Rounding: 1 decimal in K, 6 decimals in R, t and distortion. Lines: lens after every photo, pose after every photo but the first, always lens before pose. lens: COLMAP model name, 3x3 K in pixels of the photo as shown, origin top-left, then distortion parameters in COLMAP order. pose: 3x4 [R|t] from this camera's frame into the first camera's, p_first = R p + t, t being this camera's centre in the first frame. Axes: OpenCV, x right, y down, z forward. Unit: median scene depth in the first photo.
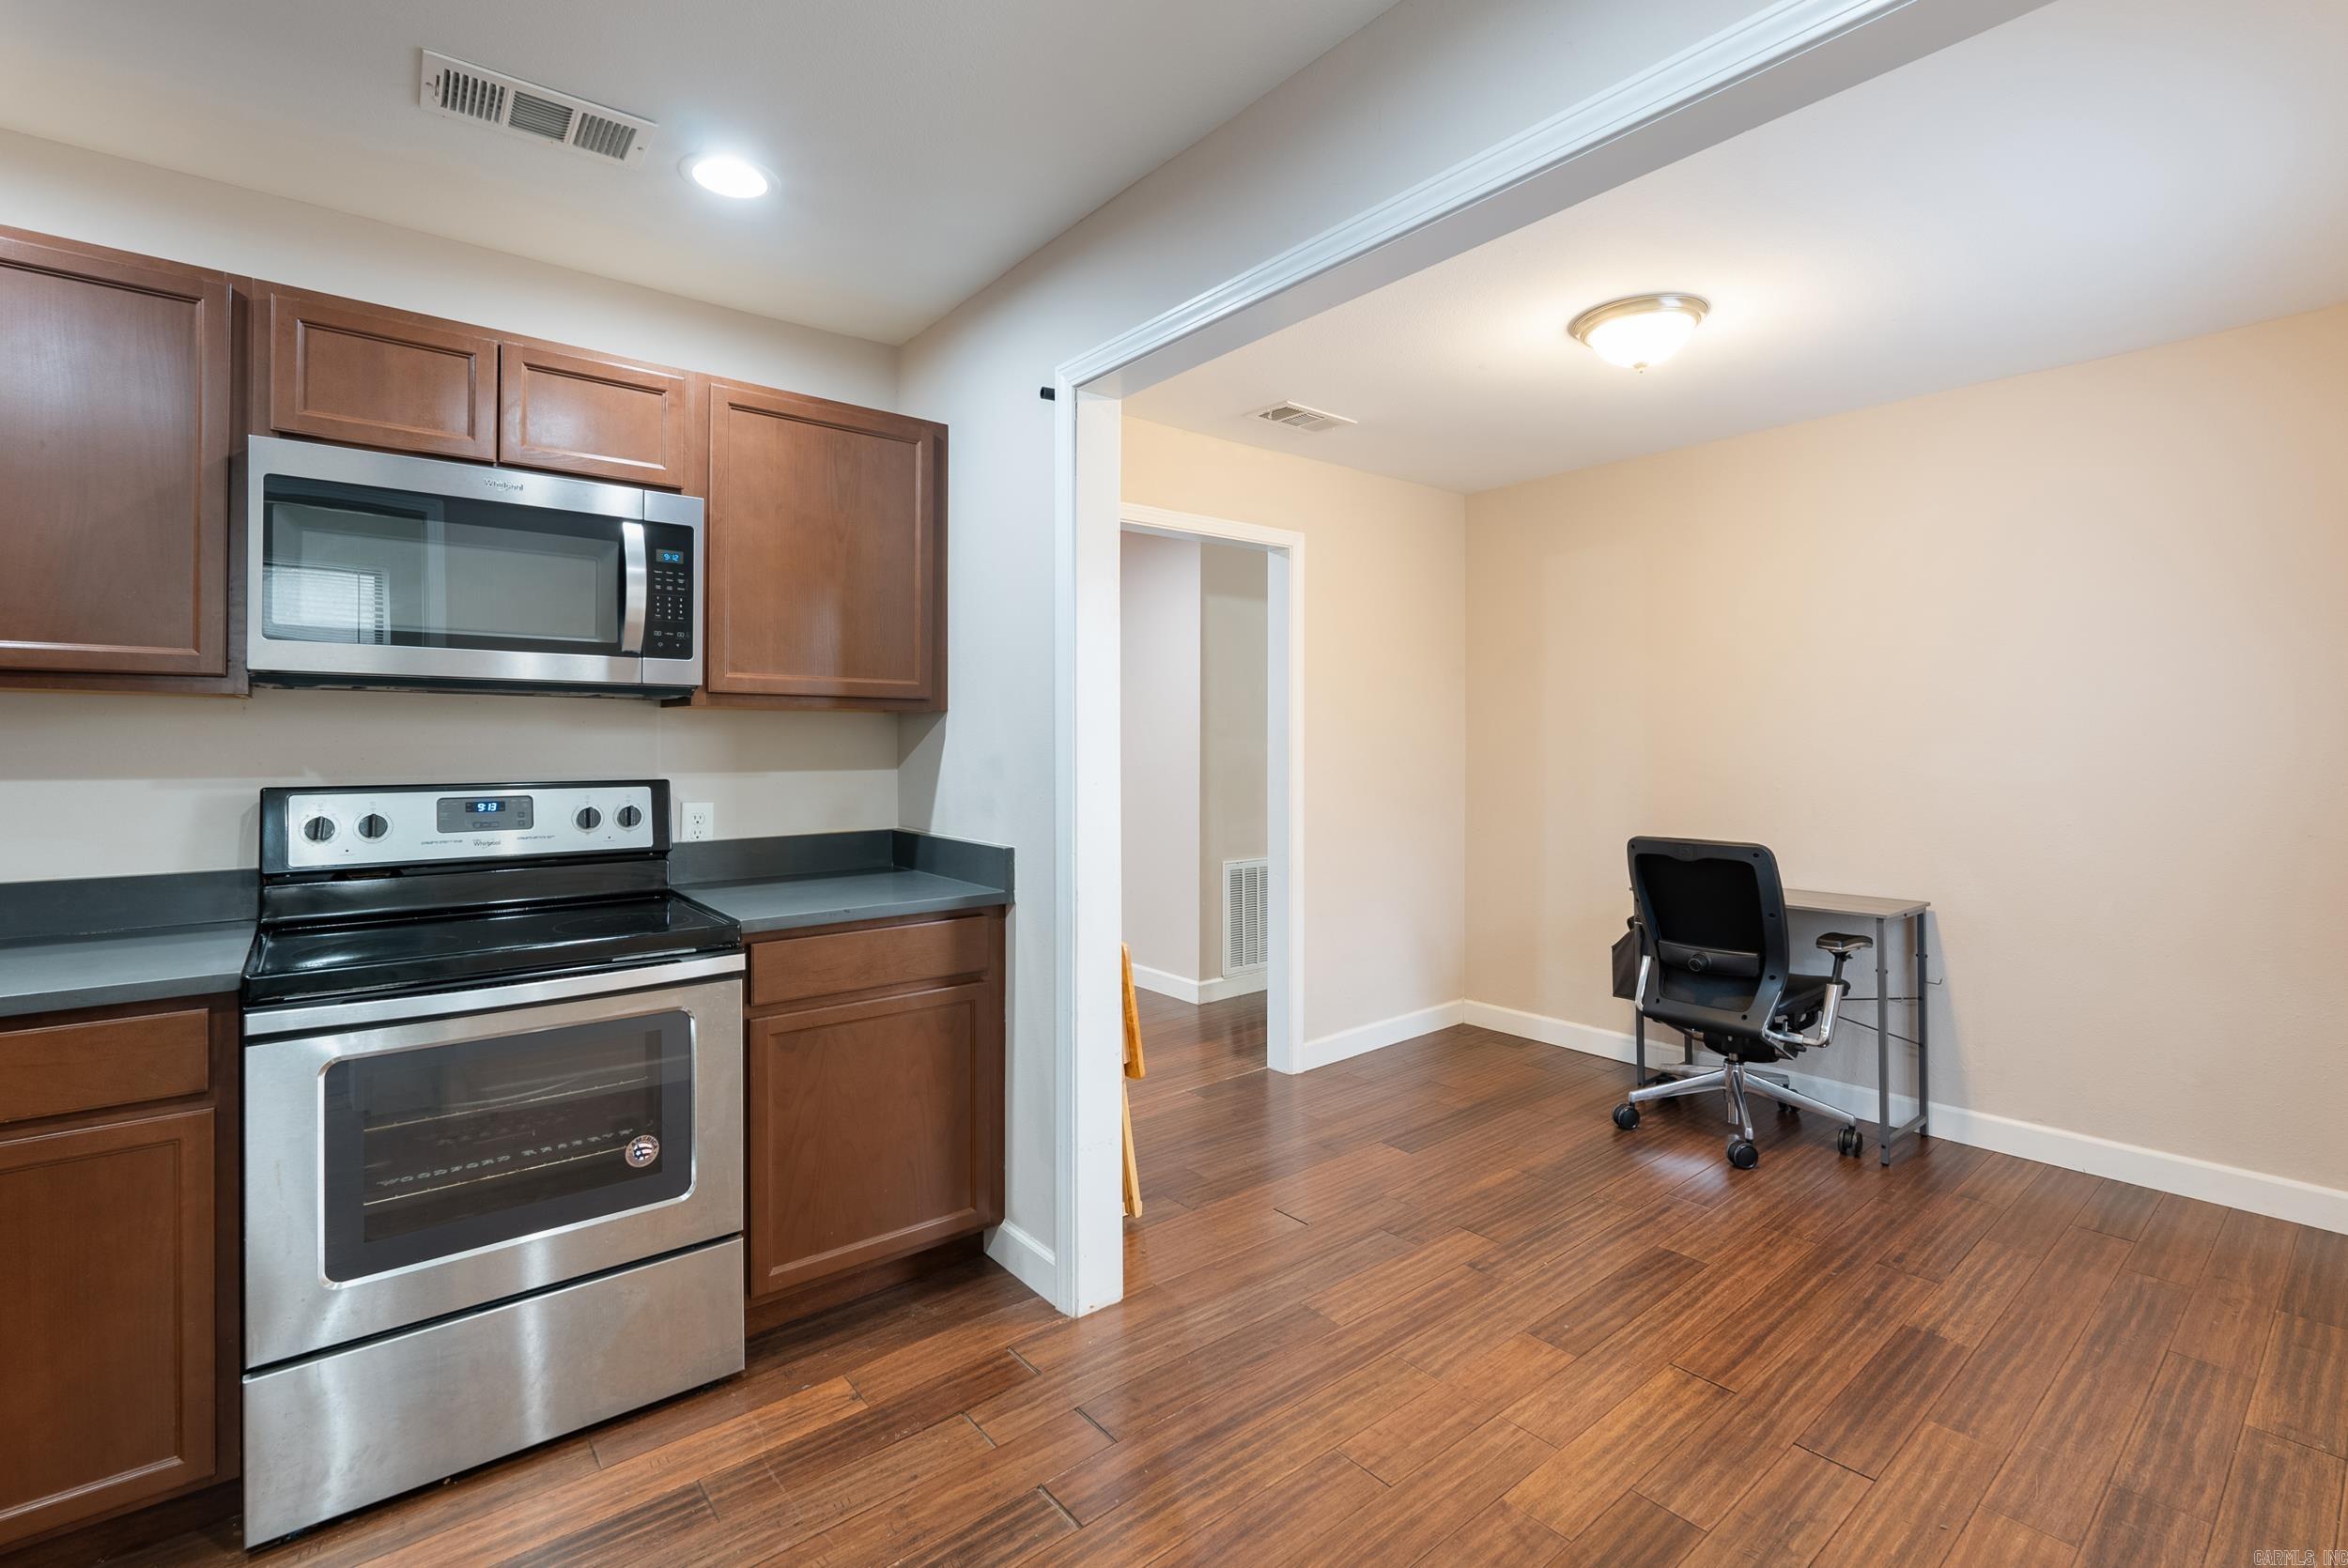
lens RADIAL K [[1032.4, 0, 1181.4], [0, 1032.4, 742.2], [0, 0, 1]] dist [-0.007329, 0.001119]
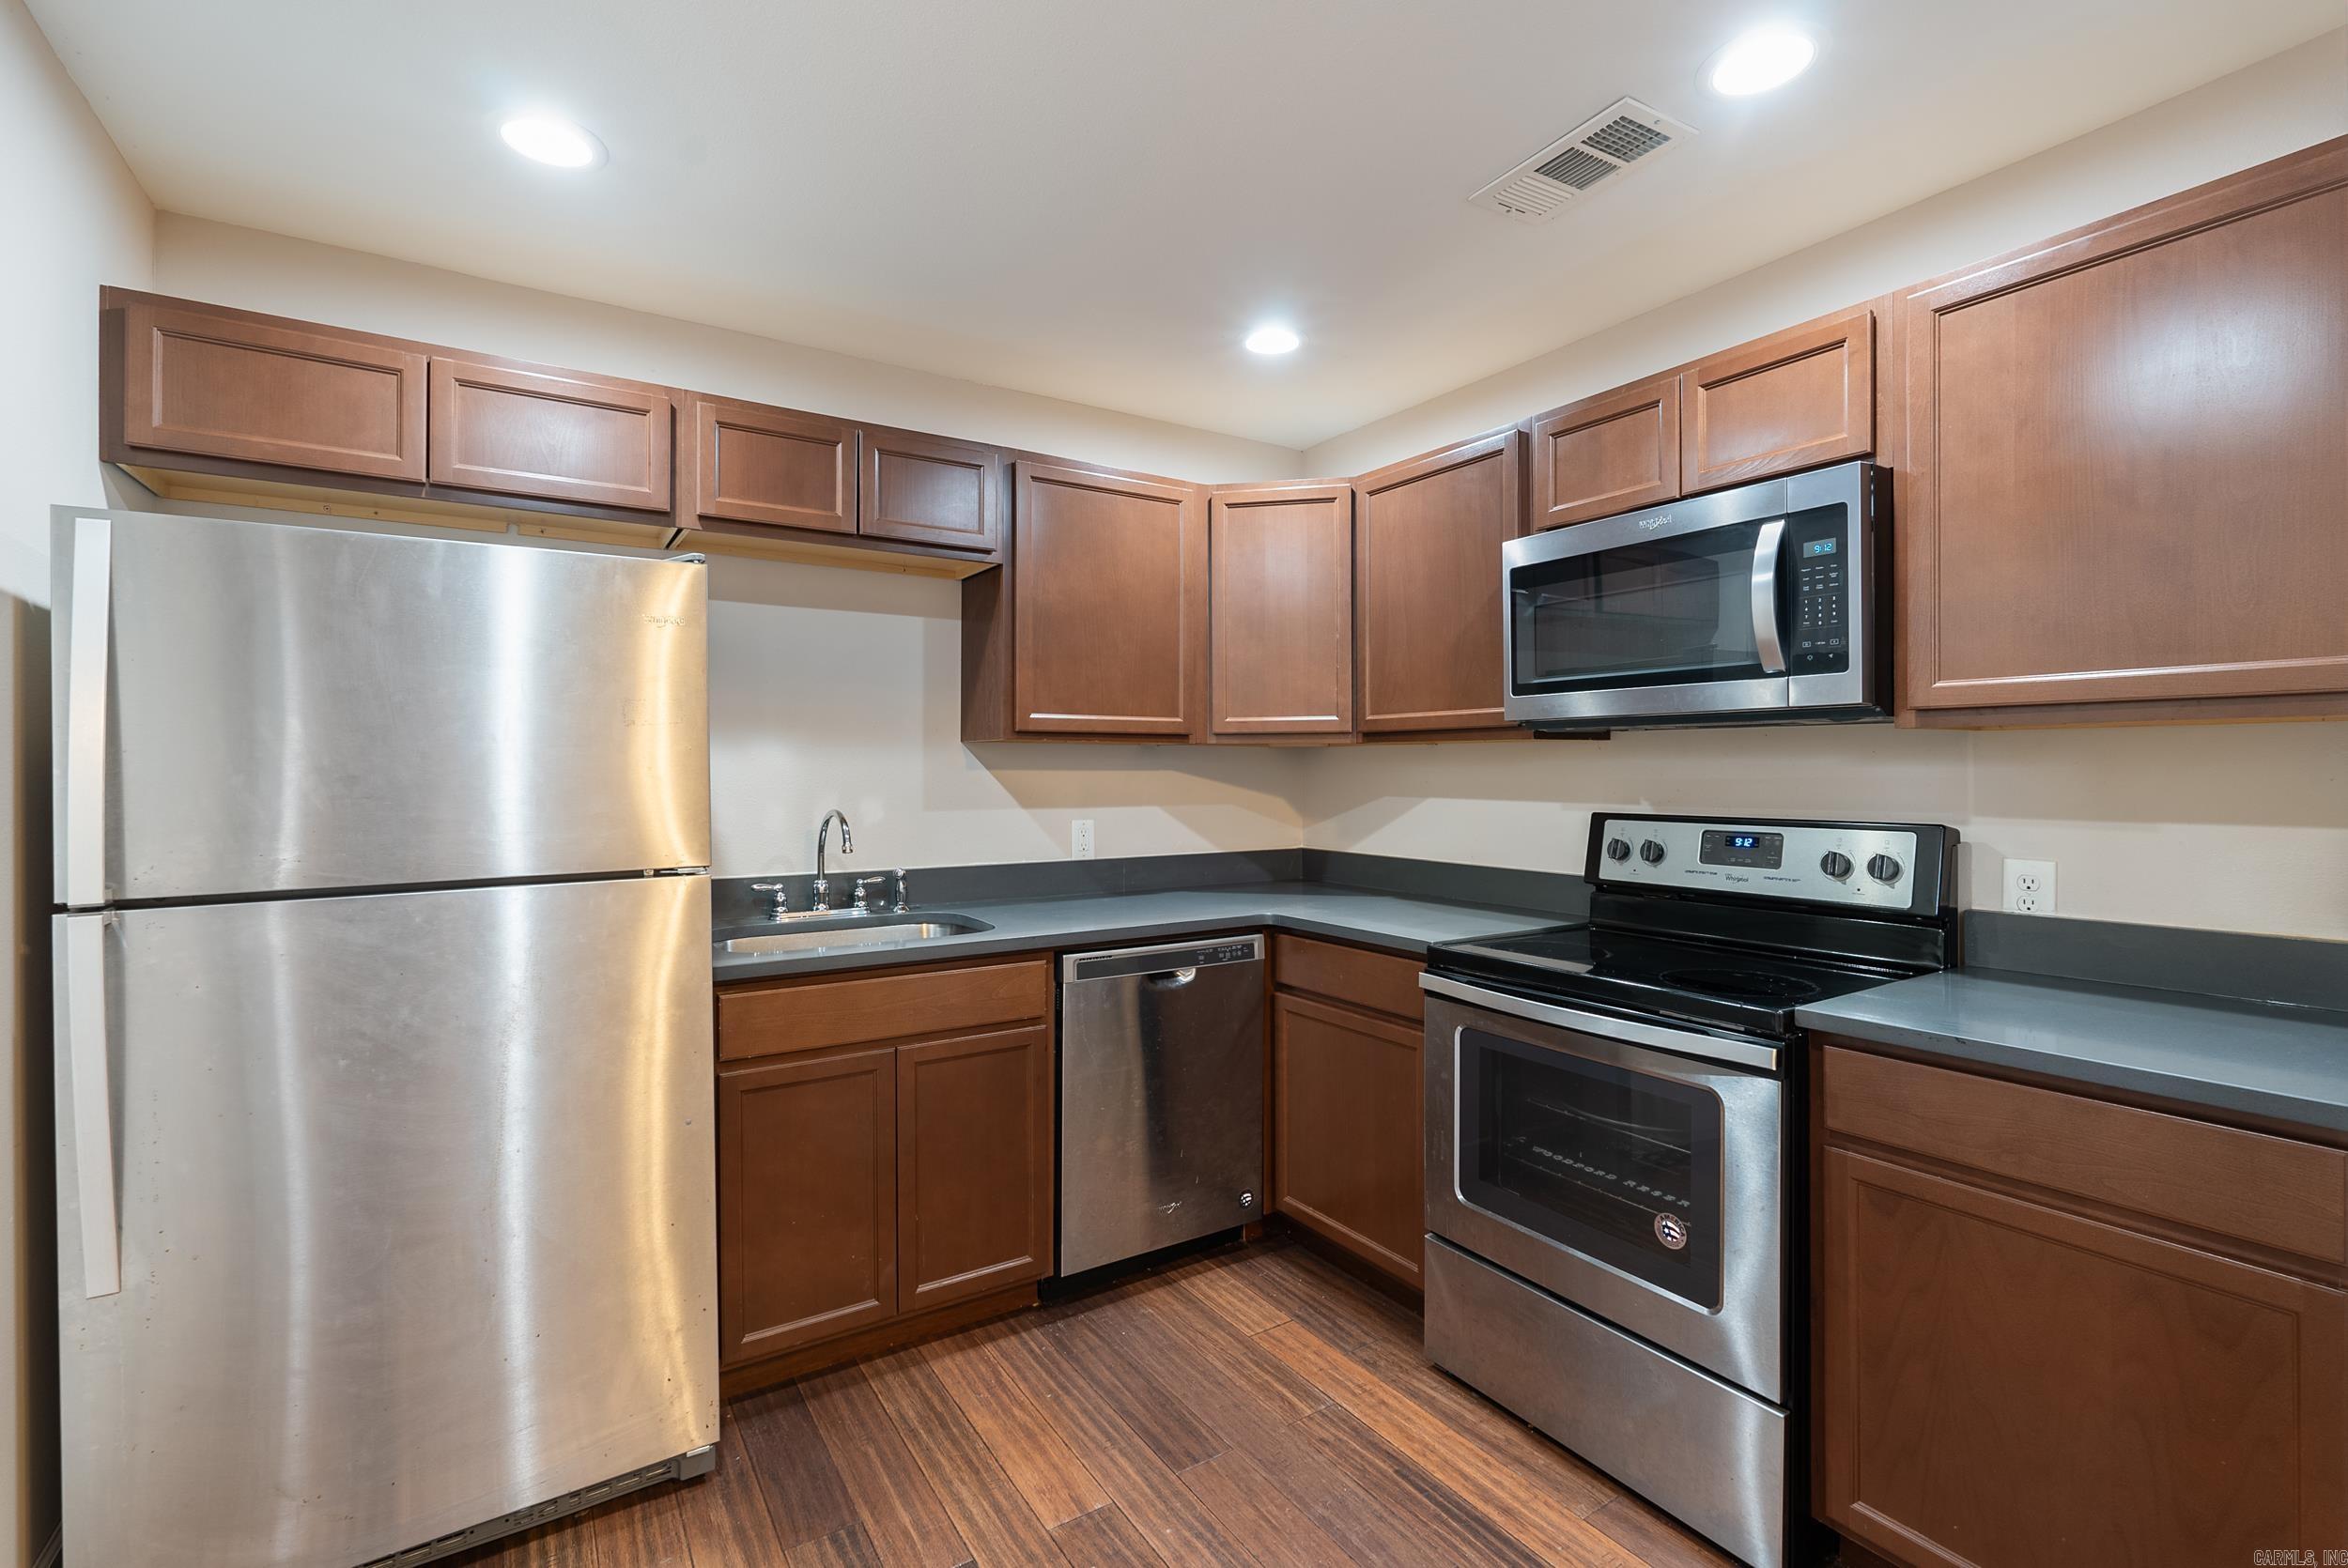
lens RADIAL K [[1032.4, 0, 1174.4], [0, 1032.4, 777.5], [0, 0, 1]] dist [-0.007329, 0.001119]
pose [[-0.110699, 0.004740, -0.993843, 0.362993], [0.001914, 0.999988, 0.004556, -0.004156], [0.993852, -0.001398, -0.110707, 0.581204]]
